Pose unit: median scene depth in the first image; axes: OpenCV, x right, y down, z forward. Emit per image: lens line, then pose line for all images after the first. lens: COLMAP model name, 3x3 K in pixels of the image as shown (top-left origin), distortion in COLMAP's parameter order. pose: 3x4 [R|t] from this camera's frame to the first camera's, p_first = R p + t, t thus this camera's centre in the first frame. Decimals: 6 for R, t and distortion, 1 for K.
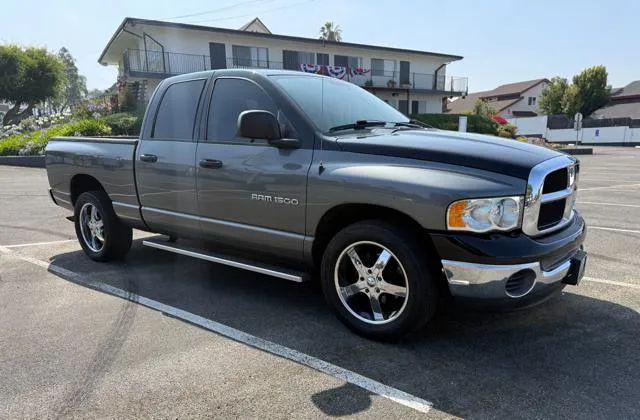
lens RADIAL K [[474.6, 0, 320.0], [0, 474.6, 210.0], [0, 0, 1]] dist [0.013540, -0.000022]
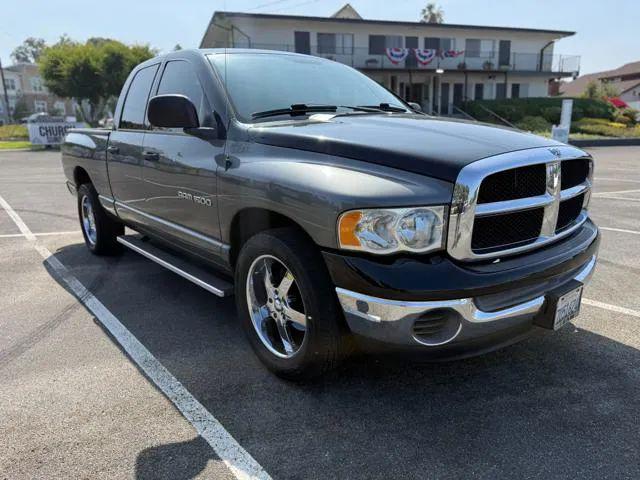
lens RADIAL K [[481.6, 0, 318.1], [0, 481.6, 203.2], [0, 0, 1]] dist [-0.000401, -0.006433]
pose [[0.975812, 0.023358, -0.217359, 0.172664], [-0.021707, 0.999715, 0.009981, -0.015719], [0.217530, -0.005021, 0.976041, 0.108346]]
